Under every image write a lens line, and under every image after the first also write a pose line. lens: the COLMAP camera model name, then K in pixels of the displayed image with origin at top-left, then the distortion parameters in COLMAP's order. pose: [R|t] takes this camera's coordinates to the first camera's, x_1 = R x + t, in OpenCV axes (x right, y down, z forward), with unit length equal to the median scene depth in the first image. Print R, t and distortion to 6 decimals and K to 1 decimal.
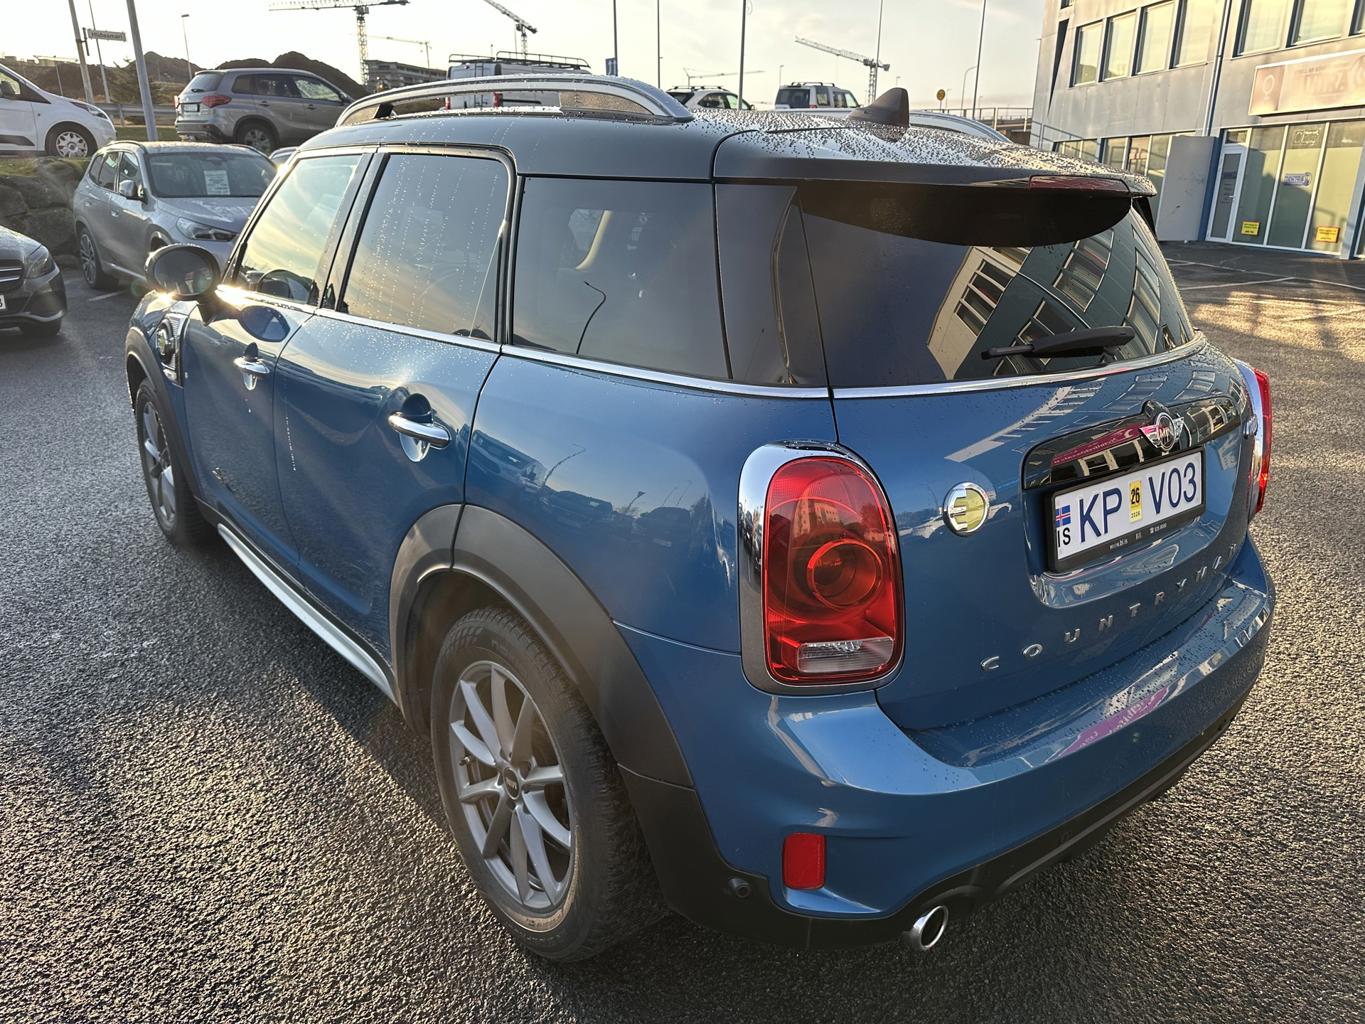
lens RADIAL K [[961.4, 0, 682.5], [0, 961.4, 512.0], [0, 0, 1]] dist [0.025283, -0.033341]
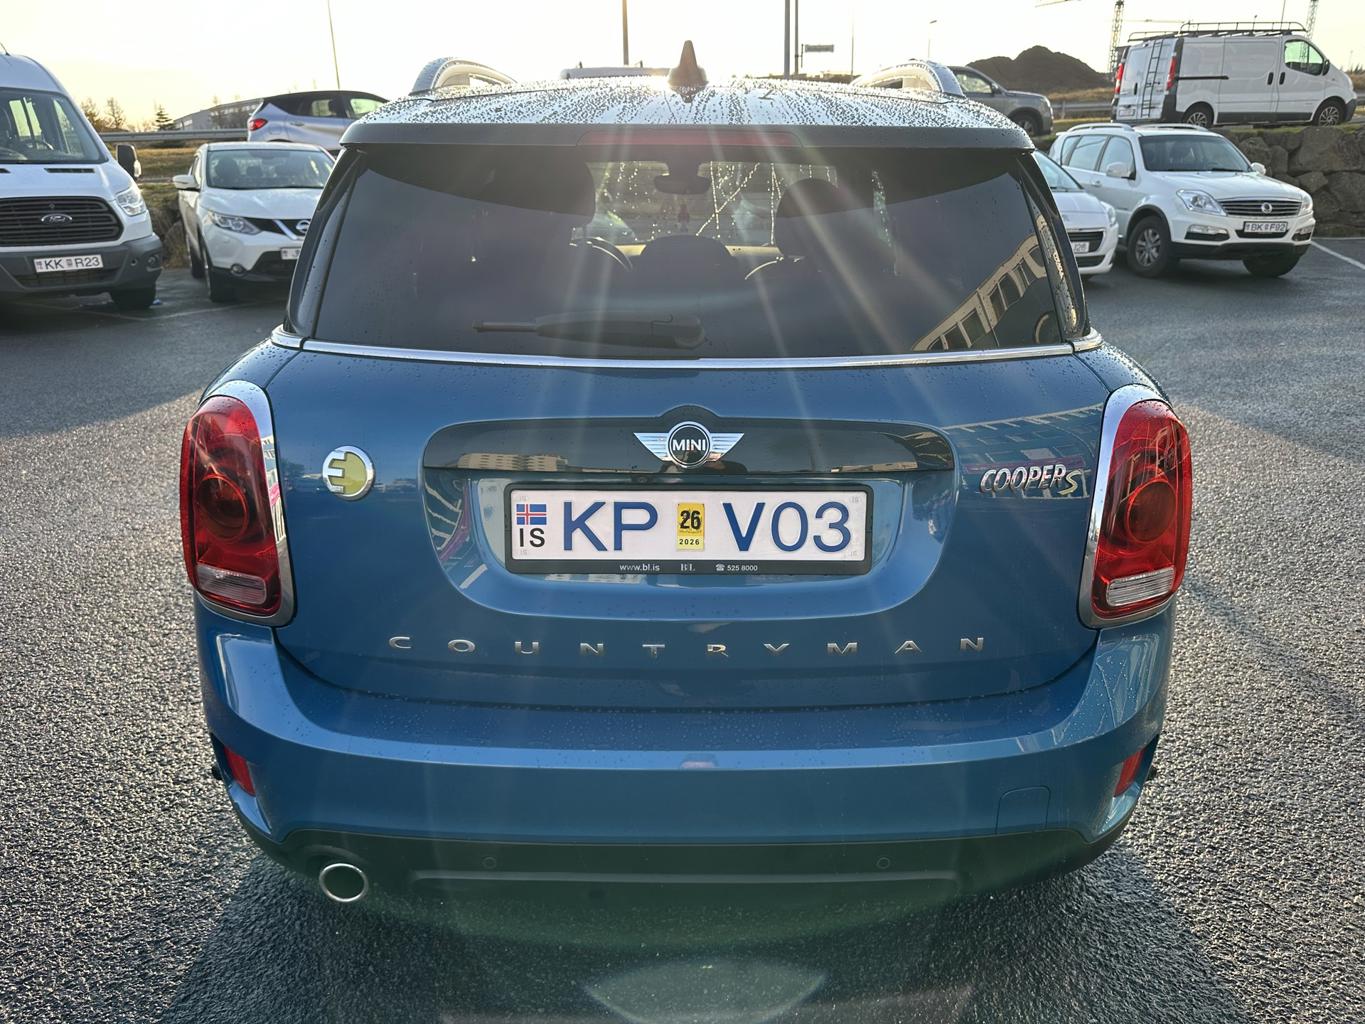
lens RADIAL K [[961.4, 0, 682.5], [0, 961.4, 512.0], [0, 0, 1]] dist [0.025283, -0.033341]
pose [[0.775971, 0.189174, -0.601733, 0.900704], [-0.185081, 0.980262, 0.069503, -0.074502], [0.603004, 0.057437, 0.795668, 0.314485]]
